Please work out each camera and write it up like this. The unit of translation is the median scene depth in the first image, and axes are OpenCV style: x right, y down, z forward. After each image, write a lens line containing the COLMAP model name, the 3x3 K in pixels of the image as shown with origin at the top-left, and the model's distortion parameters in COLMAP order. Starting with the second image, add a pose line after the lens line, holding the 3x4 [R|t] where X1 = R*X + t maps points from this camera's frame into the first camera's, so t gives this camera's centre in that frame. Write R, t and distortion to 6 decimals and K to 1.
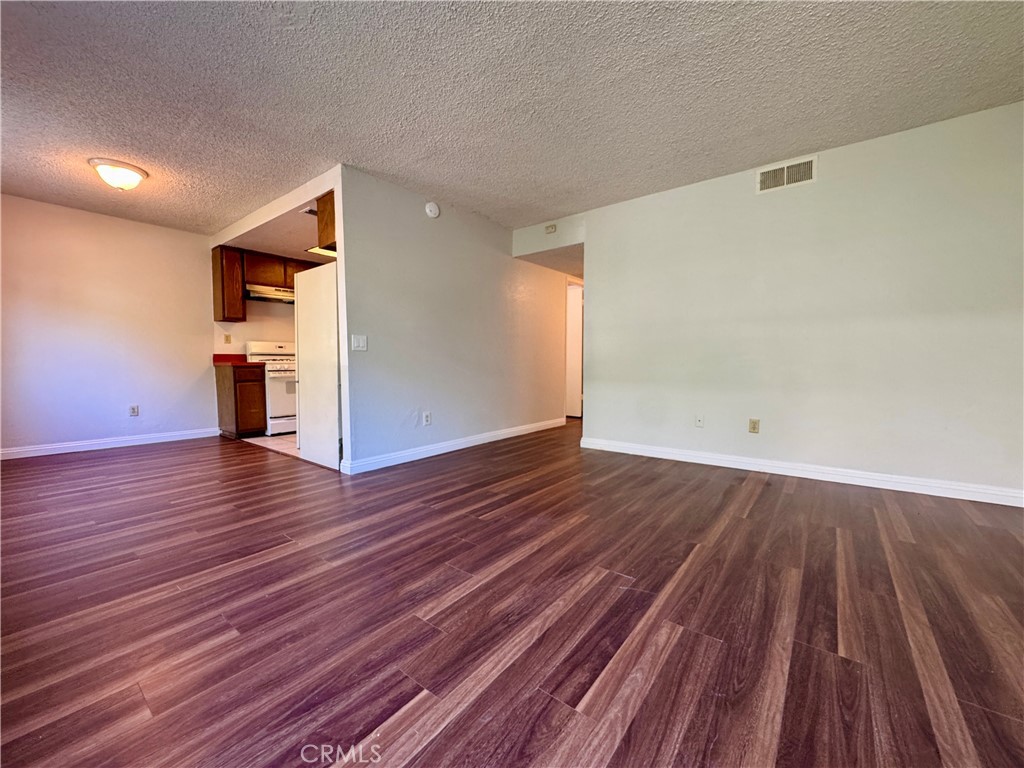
lens RADIAL K [[411.1, 0, 509.3], [0, 411.1, 383.2], [0, 0, 1]] dist [-0.003841, -0.000172]
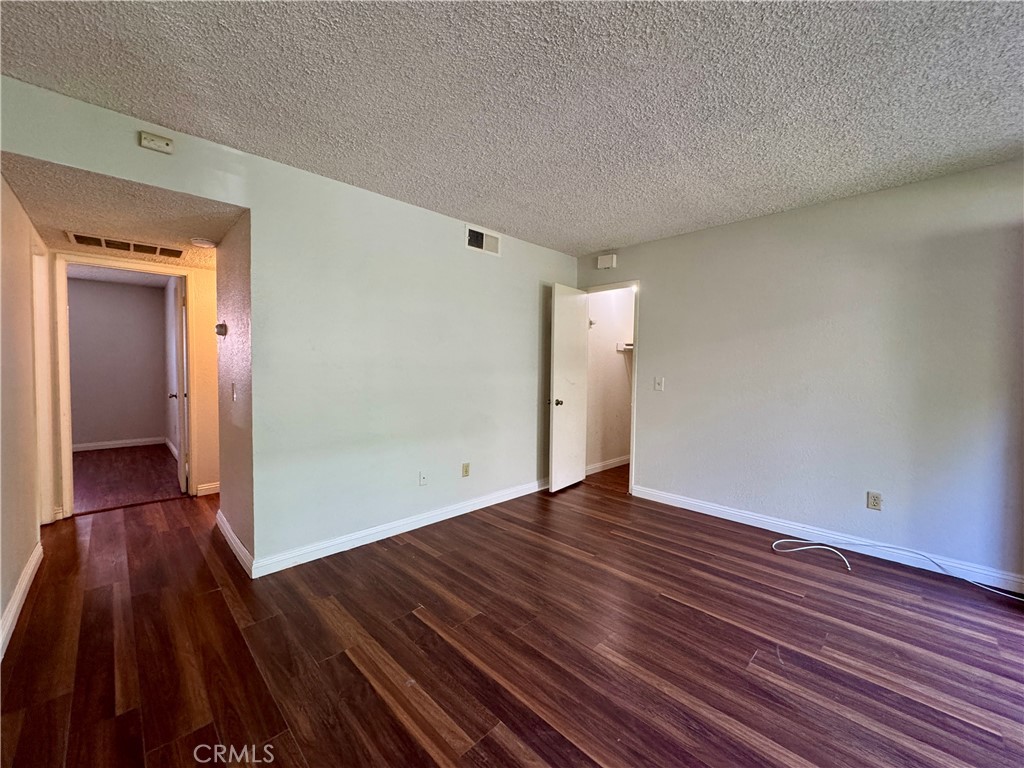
lens RADIAL K [[411.1, 0, 513.2], [0, 411.1, 385.4], [0, 0, 1]] dist [-0.003841, -0.000172]
pose [[0.127463, -0.040152, 0.991030, -0.709135], [0.041442, 0.998523, 0.035125, -0.243820], [-0.990977, 0.036593, 0.128938, 1.284450]]
